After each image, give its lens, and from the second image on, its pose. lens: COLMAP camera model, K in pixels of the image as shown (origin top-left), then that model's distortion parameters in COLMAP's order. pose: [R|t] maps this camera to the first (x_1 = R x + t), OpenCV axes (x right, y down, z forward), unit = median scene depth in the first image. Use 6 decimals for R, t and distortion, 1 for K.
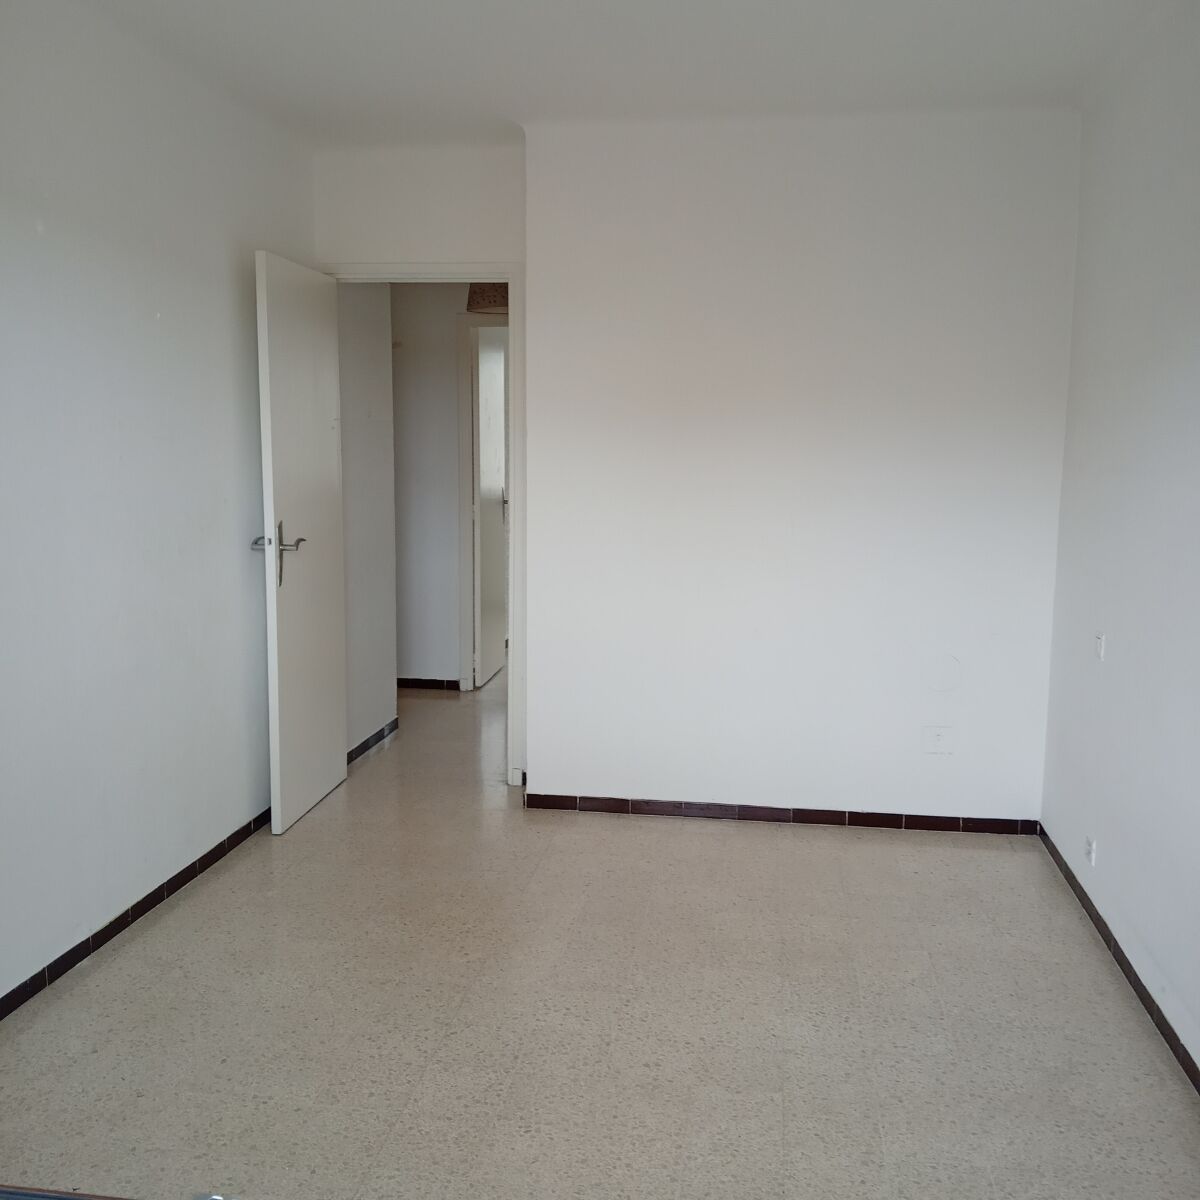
lens RADIAL K [[1187.6, 0, 600.0], [0, 1187.6, 600.0], [0, 0, 1]] dist [0.116932, -0.214052]
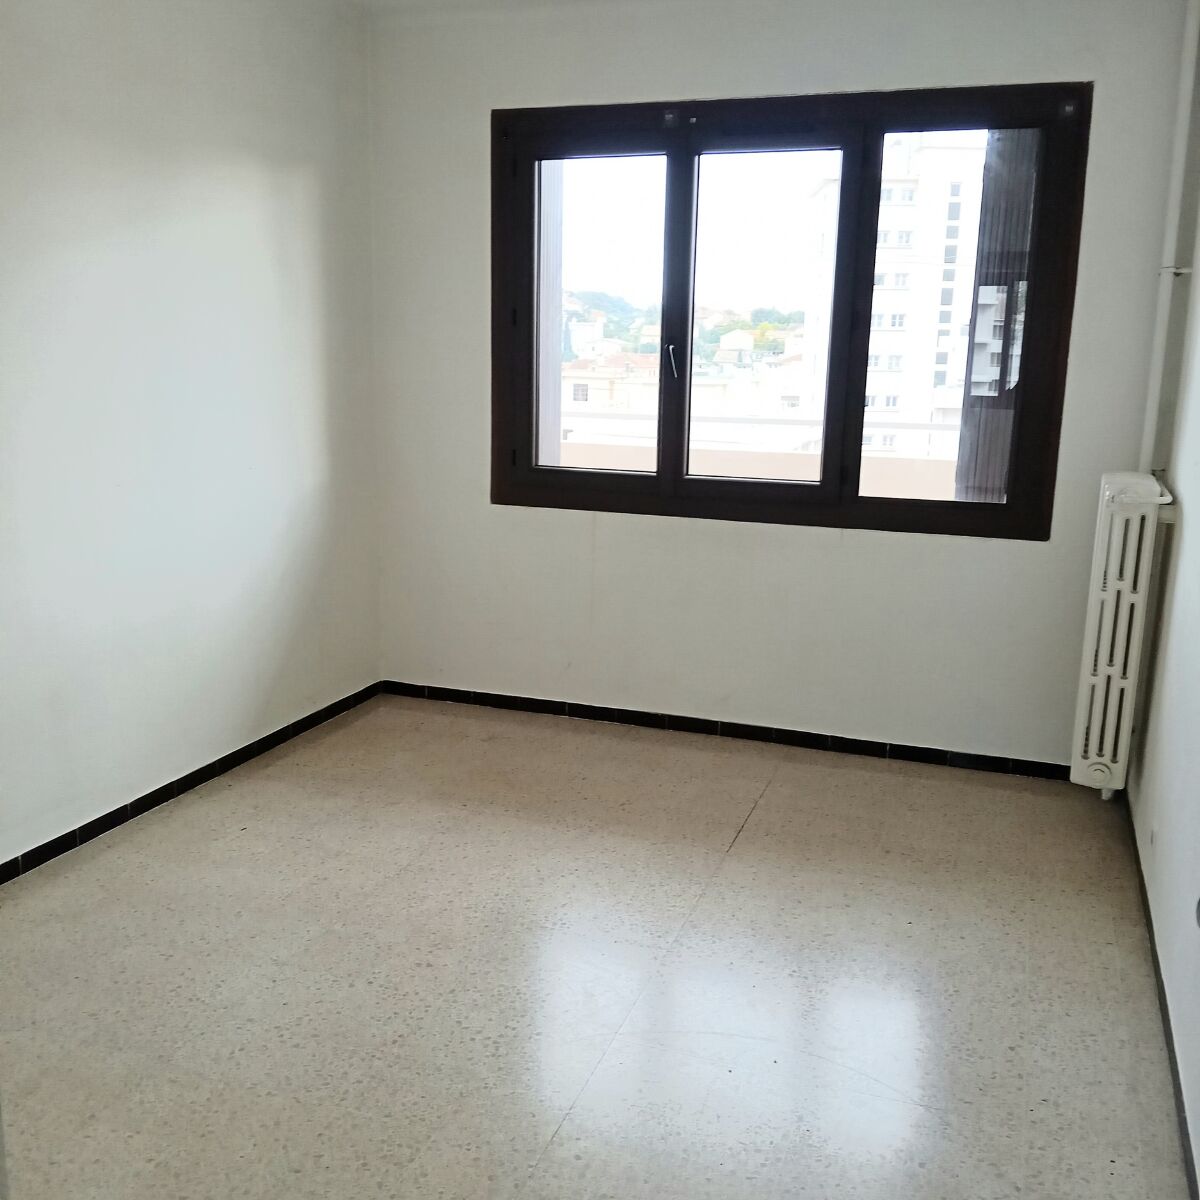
lens RADIAL K [[1187.6, 0, 600.0], [0, 1187.6, 600.0], [0, 0, 1]] dist [0.116932, -0.214052]
pose [[-0.980380, -0.069362, 0.184512, -0.266987], [-0.003803, 0.942527, 0.334109, -0.239206], [-0.197082, 0.326852, -0.924298, 1.809115]]
